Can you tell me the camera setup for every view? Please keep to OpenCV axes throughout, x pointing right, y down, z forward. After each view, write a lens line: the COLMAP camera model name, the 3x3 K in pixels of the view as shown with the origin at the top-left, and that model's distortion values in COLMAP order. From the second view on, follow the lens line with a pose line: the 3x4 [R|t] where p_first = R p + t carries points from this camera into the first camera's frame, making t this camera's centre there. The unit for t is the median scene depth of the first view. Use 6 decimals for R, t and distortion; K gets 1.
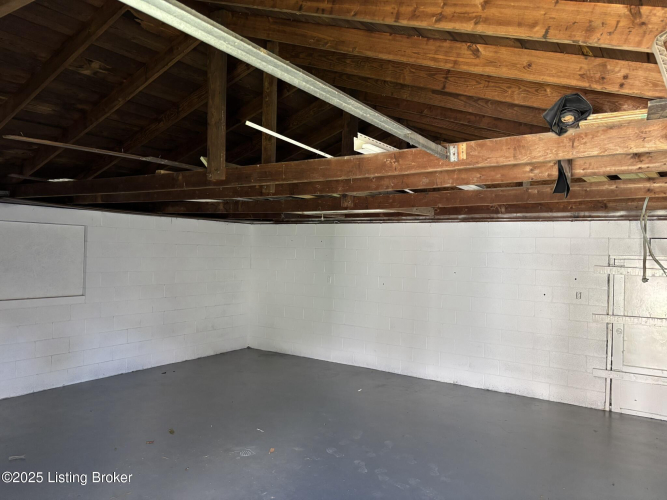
lens RADIAL K [[497.2, 0, 319.2], [0, 497.2, 252.1], [0, 0, 1]] dist [0.044699, -0.044663]
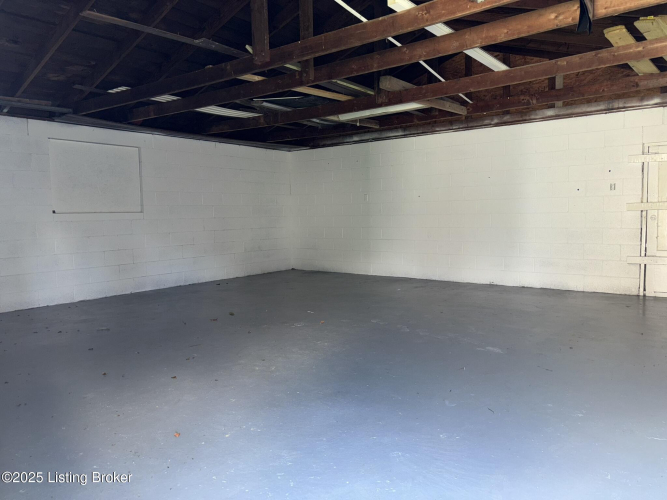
lens RADIAL K [[497.2, 0, 319.2], [0, 497.2, 252.1], [0, 0, 1]] dist [0.044699, -0.044663]
pose [[0.996654, -0.040875, -0.070780, -0.012132], [0.045691, 0.996650, 0.067828, 0.125828], [0.067770, -0.070835, 0.995183, -0.070342]]
